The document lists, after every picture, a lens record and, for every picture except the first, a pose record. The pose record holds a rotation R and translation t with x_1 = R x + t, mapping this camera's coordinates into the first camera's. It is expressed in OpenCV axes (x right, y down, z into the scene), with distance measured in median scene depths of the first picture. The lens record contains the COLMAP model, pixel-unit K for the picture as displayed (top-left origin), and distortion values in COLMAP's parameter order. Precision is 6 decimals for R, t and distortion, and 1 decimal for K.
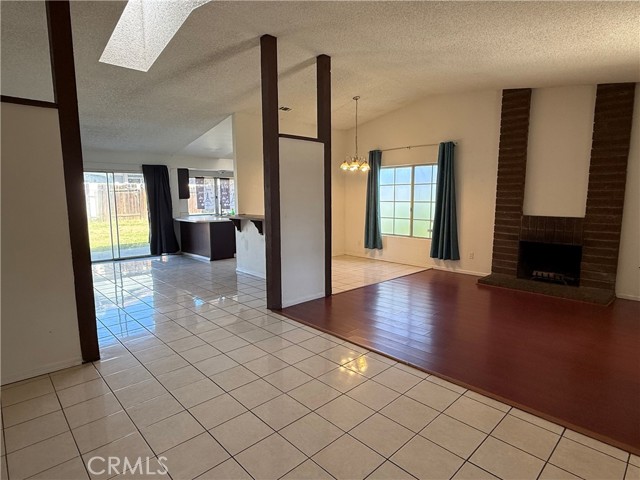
lens RADIAL K [[361.7, 0, 320.2], [0, 361.7, 241.4], [0, 0, 1]] dist [0.001043, 0.002192]
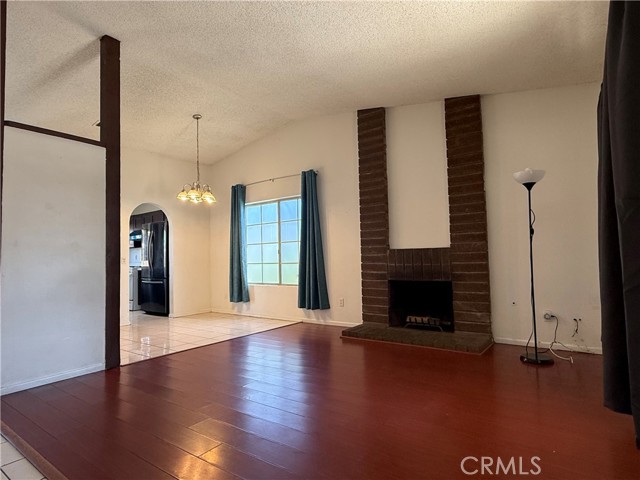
lens RADIAL K [[361.7, 0, 322.6], [0, 361.7, 238.9], [0, 0, 1]] dist [0.001043, 0.002192]
pose [[0.982133, -0.009997, 0.187921, 0.240889], [0.043757, 0.983350, -0.176373, 0.043559], [-0.183029, 0.181445, 0.966219, 0.204856]]
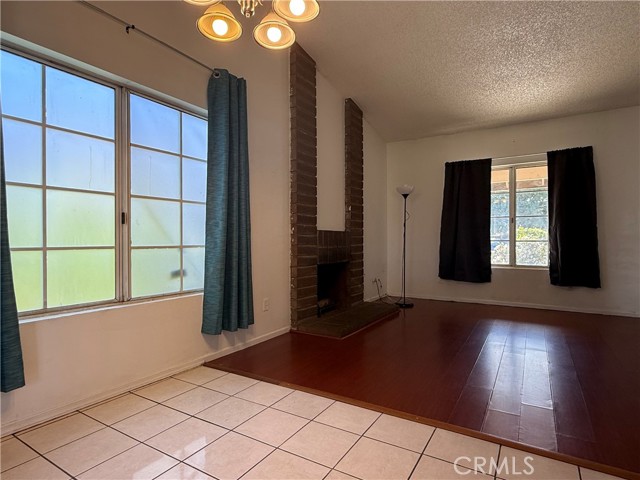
lens RADIAL K [[361.7, 0, 319.7], [0, 361.7, 239.4], [0, 0, 1]] dist [0.001043, 0.002192]
pose [[-0.271920, 0.004950, 0.962307, -0.141511], [0.122946, 0.991971, 0.029638, -0.070541], [-0.954434, 0.126371, -0.270346, 1.142249]]
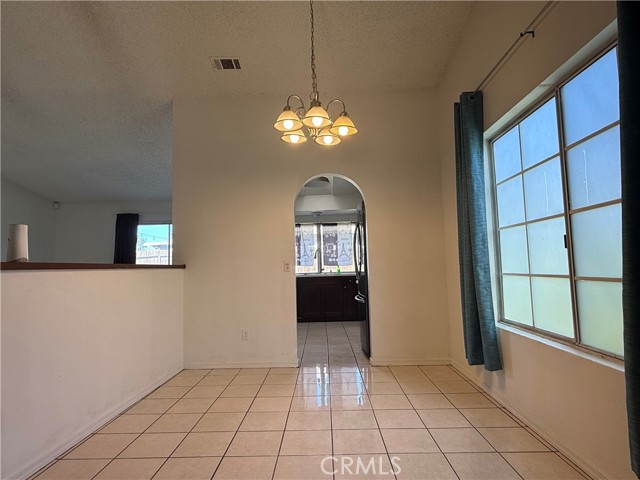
lens RADIAL K [[361.7, 0, 318.5], [0, 361.7, 238.5], [0, 0, 1]] dist [0.001043, 0.002192]
pose [[0.719040, -0.069094, -0.691526, 0.380047], [-0.064978, 0.984003, -0.165880, -0.040906], [0.691925, 0.164208, 0.703048, 0.841886]]
